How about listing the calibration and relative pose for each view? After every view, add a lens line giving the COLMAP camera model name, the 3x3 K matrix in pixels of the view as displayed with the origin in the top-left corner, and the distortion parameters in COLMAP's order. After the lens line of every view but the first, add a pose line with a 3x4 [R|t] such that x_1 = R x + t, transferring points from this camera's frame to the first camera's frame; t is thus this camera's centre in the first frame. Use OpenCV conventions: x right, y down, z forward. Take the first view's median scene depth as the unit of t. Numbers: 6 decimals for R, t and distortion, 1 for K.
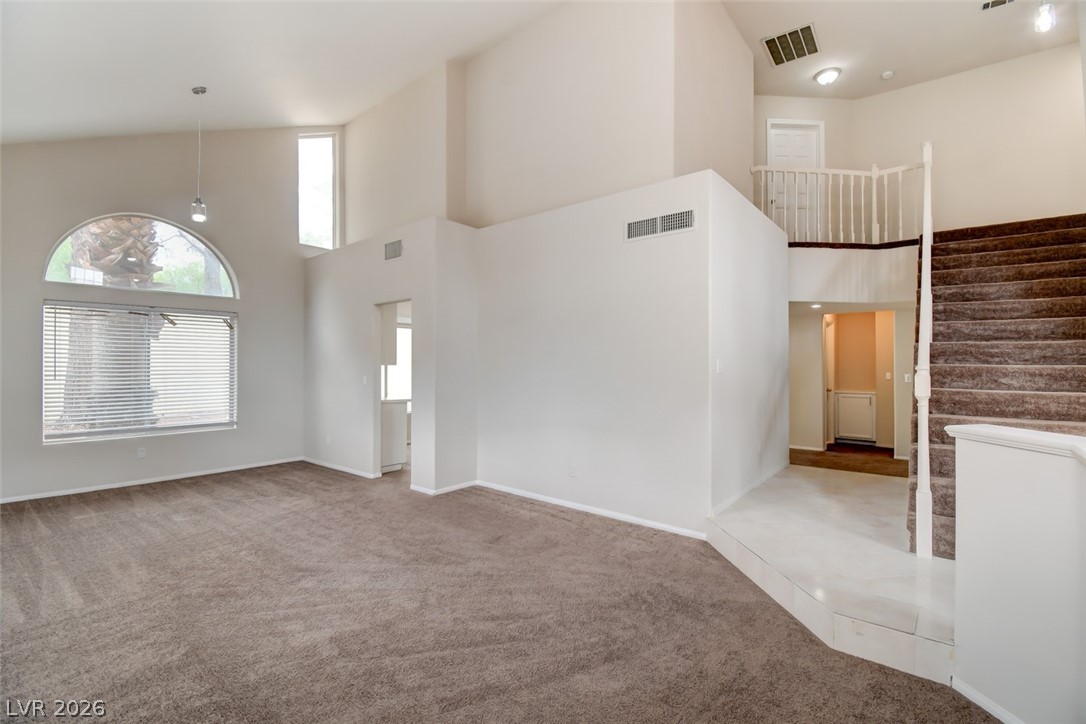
lens RADIAL K [[478.2, 0, 547.8], [0, 478.2, 360.2], [0, 0, 1]] dist [0.005407, -0.015131]
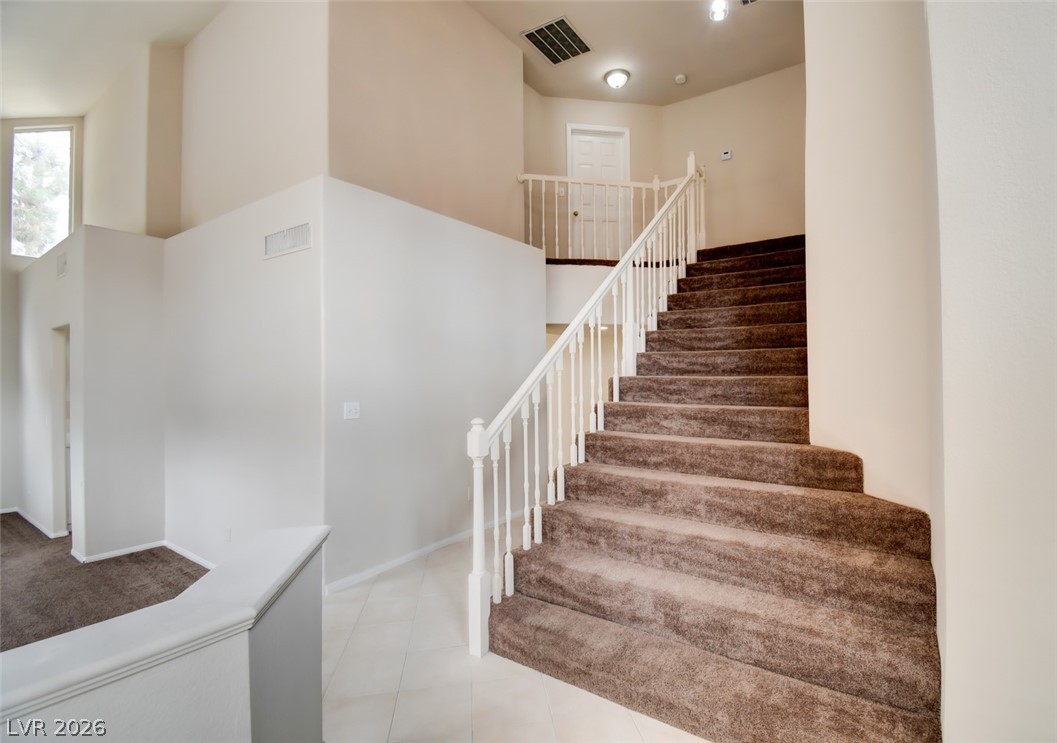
lens RADIAL K [[506.2, 0, 530.4], [0, 506.2, 374.9], [0, 0, 1]] dist [-0.018885, -0.001873]
pose [[0.995442, -0.008371, 0.095003, 0.497857], [0.008879, 0.999948, -0.004921, -0.034199], [-0.094957, 0.005742, 0.995465, 0.084927]]
